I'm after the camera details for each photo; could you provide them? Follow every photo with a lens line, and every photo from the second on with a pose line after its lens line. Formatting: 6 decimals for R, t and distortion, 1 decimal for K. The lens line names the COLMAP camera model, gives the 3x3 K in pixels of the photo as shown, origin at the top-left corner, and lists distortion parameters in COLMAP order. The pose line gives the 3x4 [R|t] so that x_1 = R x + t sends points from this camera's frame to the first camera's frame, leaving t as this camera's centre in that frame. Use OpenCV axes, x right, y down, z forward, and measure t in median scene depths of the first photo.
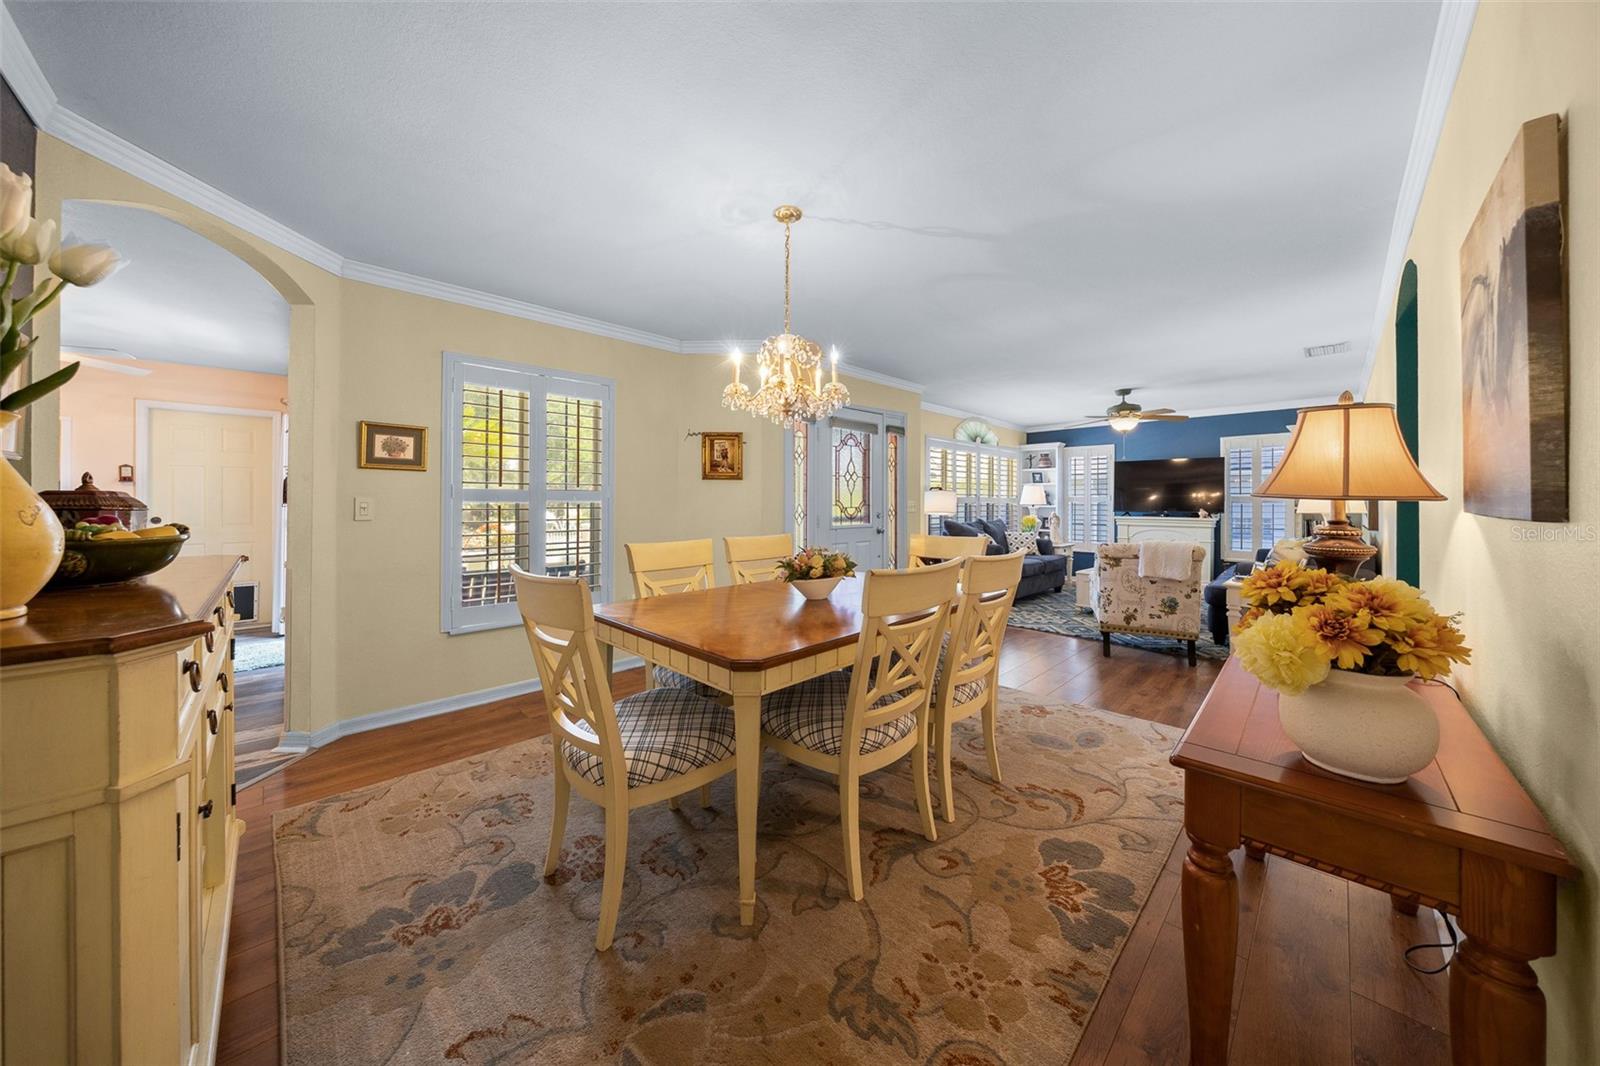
lens RADIAL K [[534.7, 0, 793.0], [0, 534.7, 500.1], [0, 0, 1]] dist [-0.000154, -0.000021]
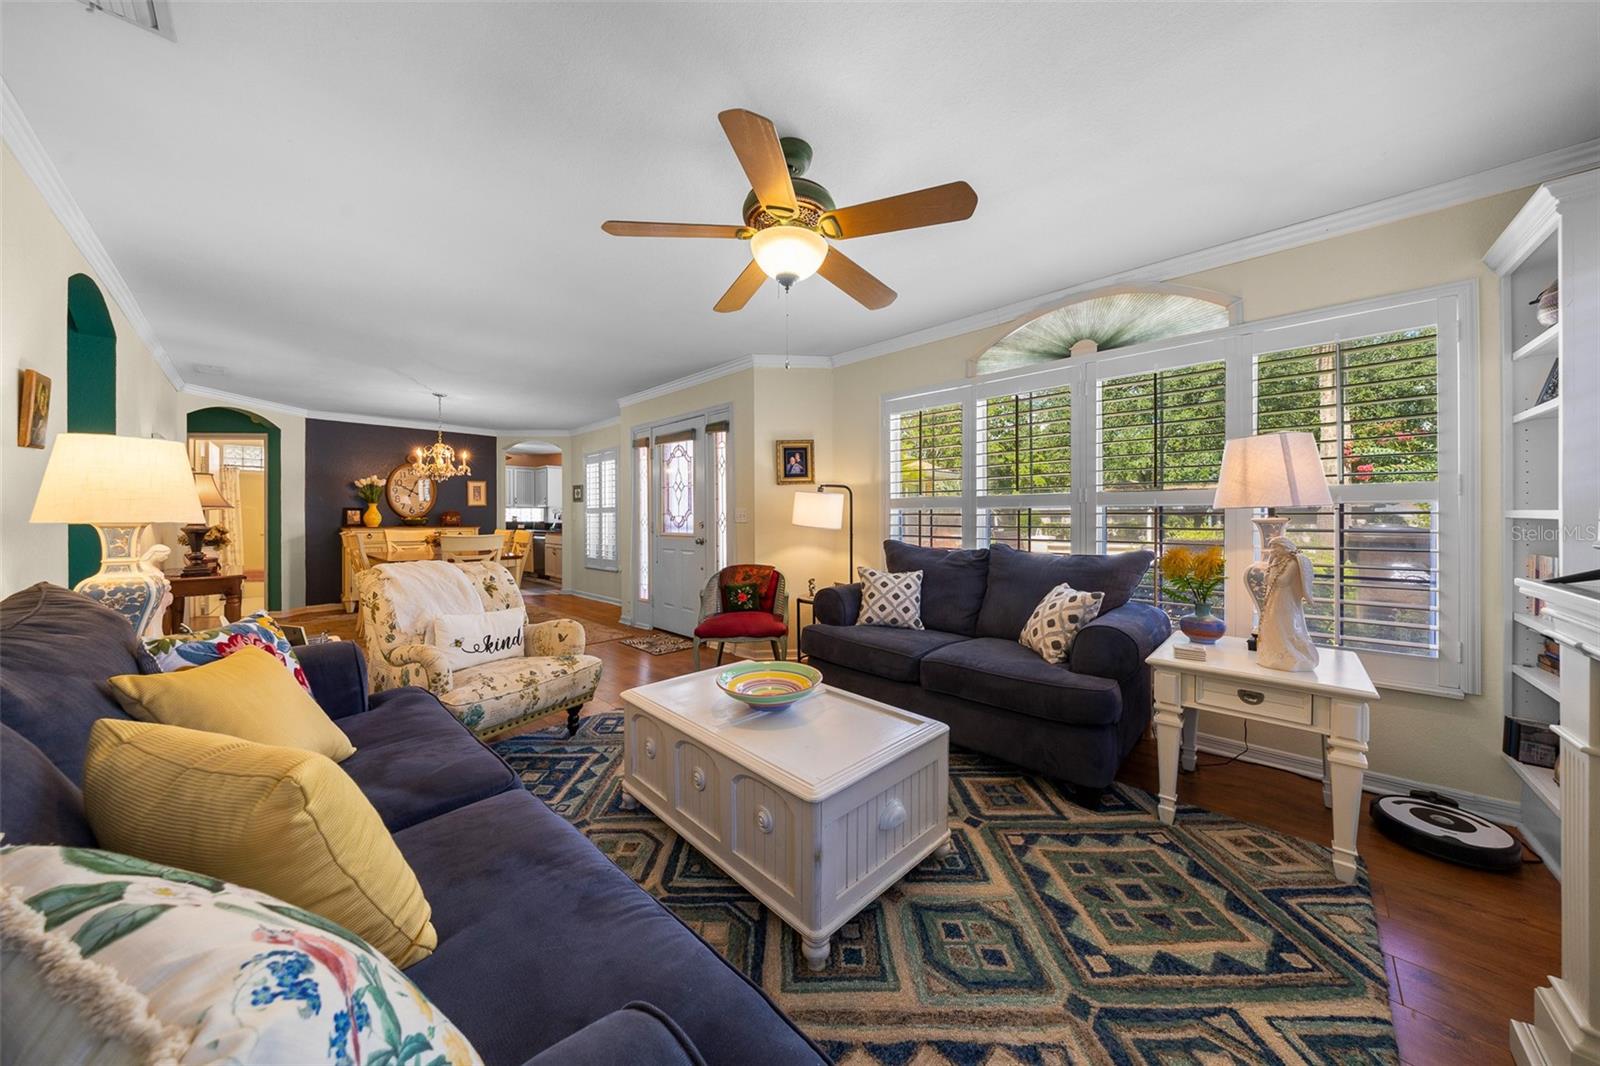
lens RADIAL K [[516.8, 0, 792.4], [0, 516.8, 520.5], [0, 0, 1]] dist [0.000180, 0.000075]
pose [[0.016868, 0.001626, -0.999856, 0.698448], [-0.001790, 0.999997, 0.001596, 0.012921], [0.999856, 0.001763, 0.016871, 0.754581]]
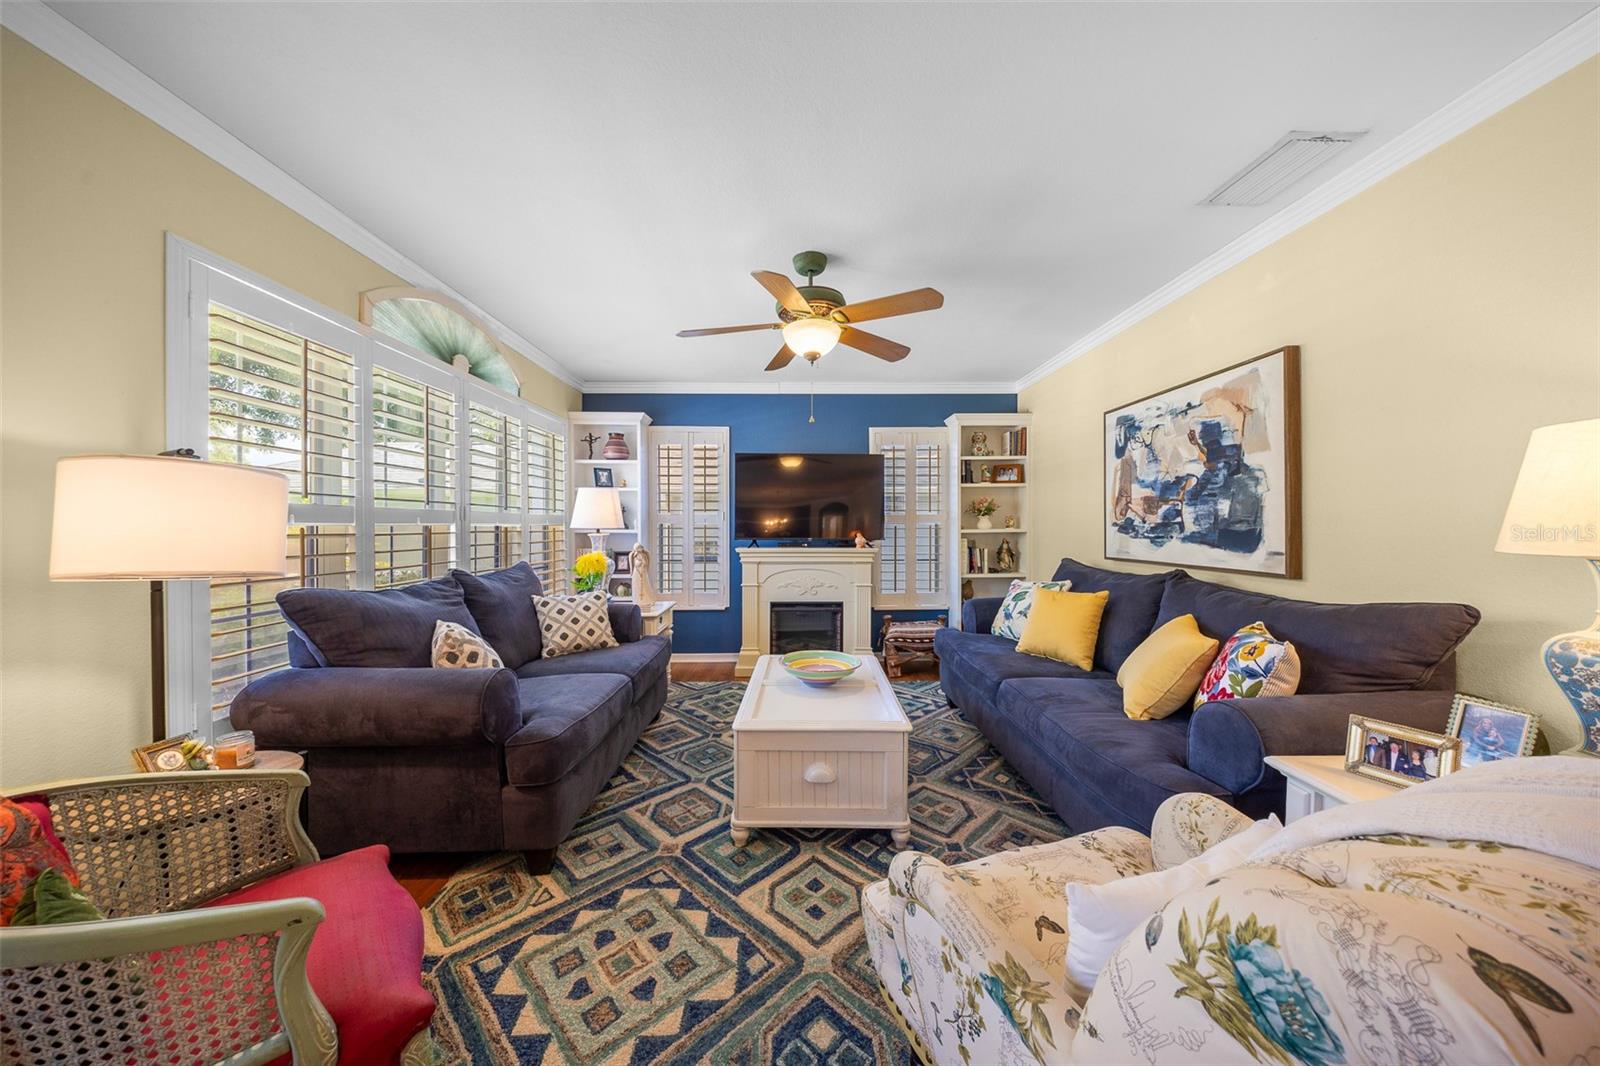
lens RADIAL K [[534.7, 0, 794.2], [0, 534.7, 526.2], [0, 0, 1]] dist [-0.000154, -0.000021]
pose [[0.698891, -0.006688, 0.715197, 0.230773], [0.002624, 0.999974, 0.006786, 0.003020], [-0.715224, -0.002866, 0.698890, 0.541549]]
